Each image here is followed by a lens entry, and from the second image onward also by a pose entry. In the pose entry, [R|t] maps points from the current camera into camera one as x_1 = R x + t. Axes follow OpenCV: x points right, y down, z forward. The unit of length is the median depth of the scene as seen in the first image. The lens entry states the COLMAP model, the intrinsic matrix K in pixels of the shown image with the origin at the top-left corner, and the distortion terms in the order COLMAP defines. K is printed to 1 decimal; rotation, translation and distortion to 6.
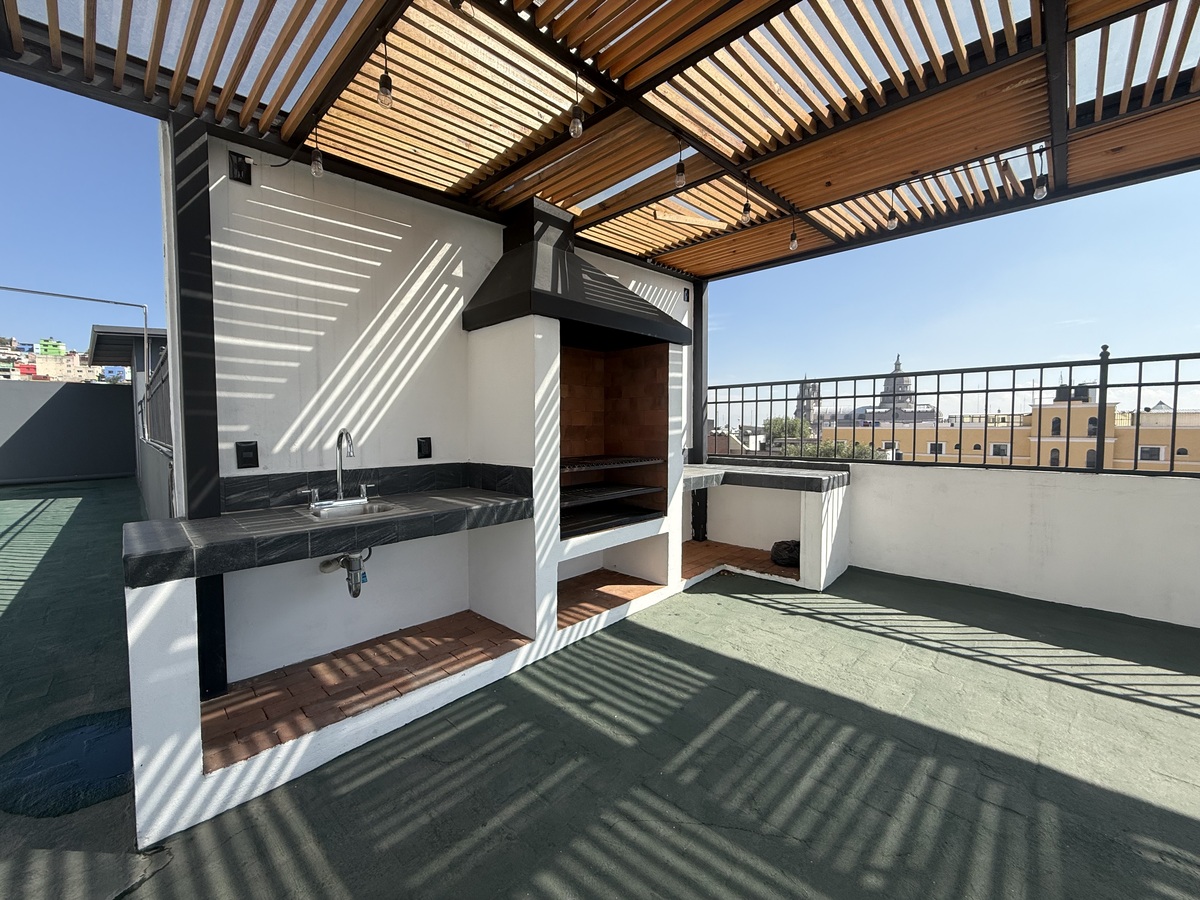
lens RADIAL K [[476.9, 0, 597.2], [0, 476.9, 447.0], [0, 0, 1]] dist [0.000121, -0.000076]
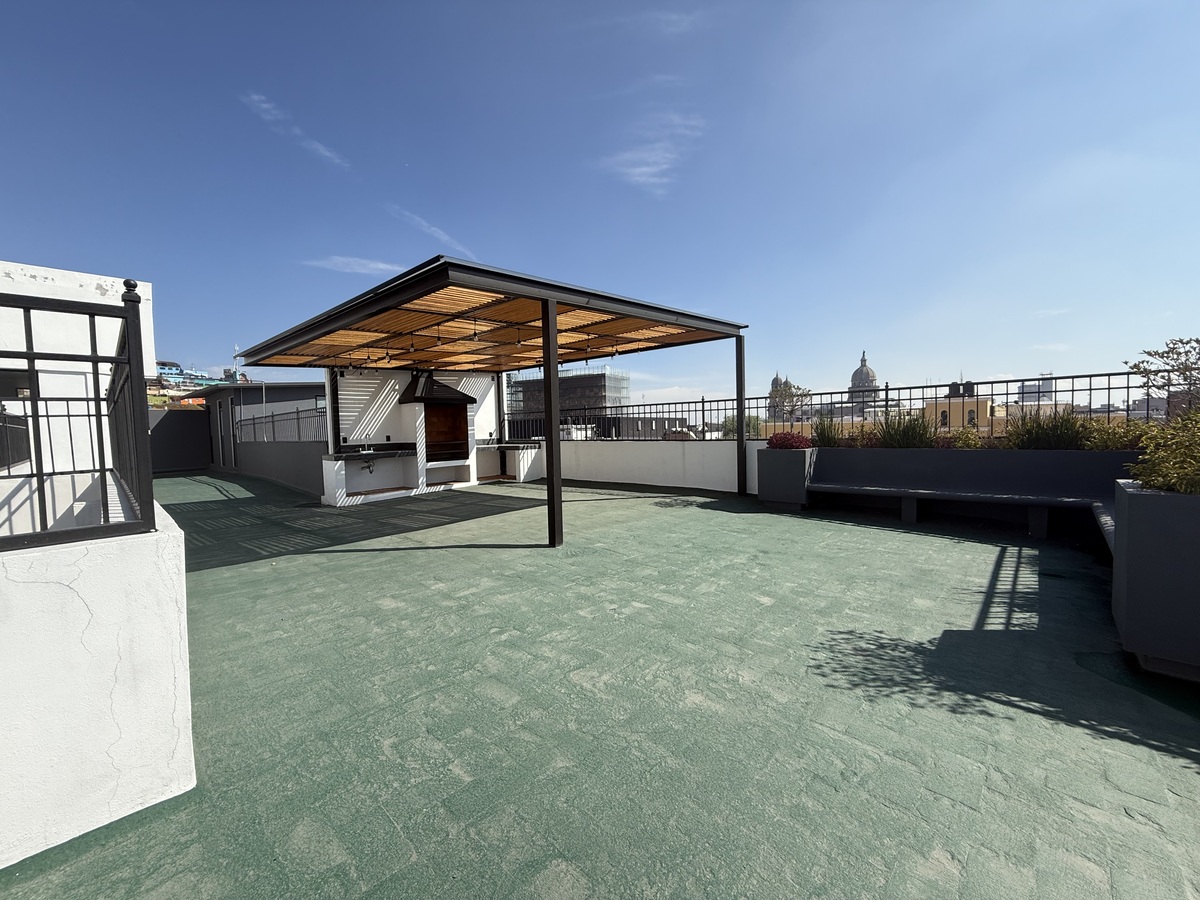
lens RADIAL K [[509.1, 0, 600.0], [0, 509.1, 450.0], [0, 0, 1]] dist [0.000342, -0.000020]
pose [[0.999722, -0.023448, -0.002517, 1.197957], [0.023457, 0.999719, 0.003495, 0.109895], [0.002434, -0.003553, 0.999991, -2.733719]]
